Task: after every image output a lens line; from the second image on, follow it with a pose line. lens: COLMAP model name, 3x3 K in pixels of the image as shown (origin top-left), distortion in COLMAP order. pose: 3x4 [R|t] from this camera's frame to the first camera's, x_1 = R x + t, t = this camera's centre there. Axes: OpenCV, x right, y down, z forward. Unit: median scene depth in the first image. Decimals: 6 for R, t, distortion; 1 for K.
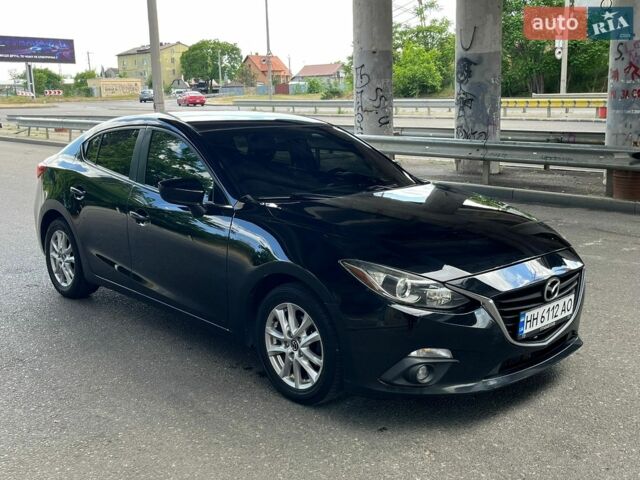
lens RADIAL K [[704.2, 0, 317.6], [0, 704.2, 229.5], [0, 0, 1]] dist [0.125206, -0.305181]
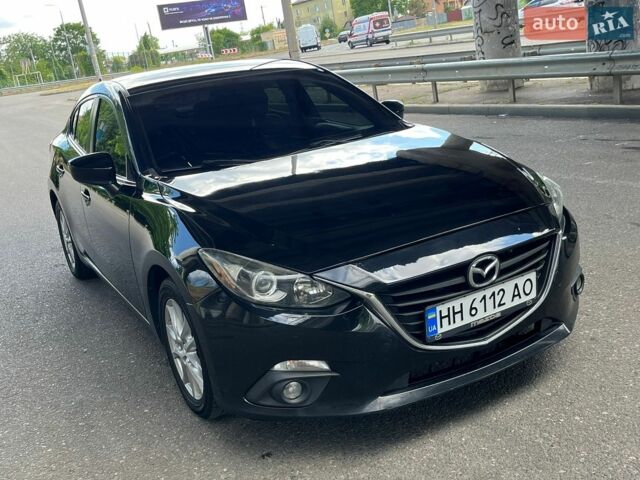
lens RADIAL K [[704.2, 0, 317.6], [0, 704.2, 229.5], [0, 0, 1]] dist [0.125206, -0.305181]
pose [[0.961394, -0.058258, -0.268937, 0.340549], [0.081461, 0.993780, 0.075930, -0.026483], [0.262841, -0.094906, 0.960160, 0.238745]]
